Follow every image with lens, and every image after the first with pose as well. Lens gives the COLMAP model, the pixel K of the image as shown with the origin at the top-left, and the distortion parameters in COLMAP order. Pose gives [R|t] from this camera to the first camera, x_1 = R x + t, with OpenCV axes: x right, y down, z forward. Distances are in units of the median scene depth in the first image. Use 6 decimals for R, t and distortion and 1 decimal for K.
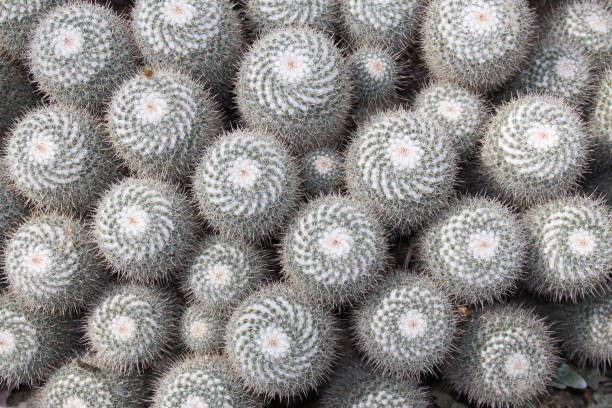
lens RADIAL K [[1159.3, 0, 306.0], [0, 1159.3, 204.0], [0, 0, 1]] dist [-0.021657, 0.199488]
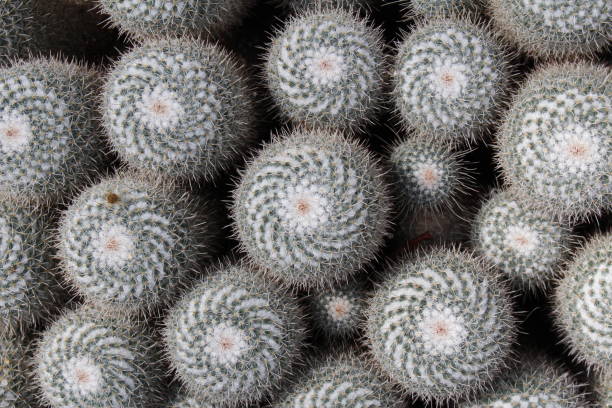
lens RADIAL K [[1433.4, 0, 306.0], [0, 1433.4, 204.0], [0, 0, 1]] dist [0.019546, 0.347040]
pose [[0.990150, 0.121563, -0.069461, 0.051979], [-0.094353, 0.945900, 0.310436, -0.401792], [0.103440, -0.300824, 0.948053, 0.129762]]
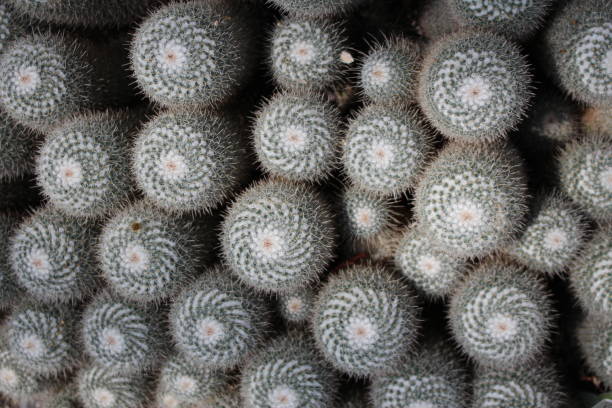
lens RADIAL K [[1159.3, 0, 306.0], [0, 1159.3, 204.0], [0, 0, 1]] dist [-0.021657, 0.199488]
pose [[0.974107, 0.203054, -0.099424, 0.116889], [-0.140296, 0.887730, 0.438467, -0.610550], [0.177294, -0.413165, 0.893231, 0.080838]]
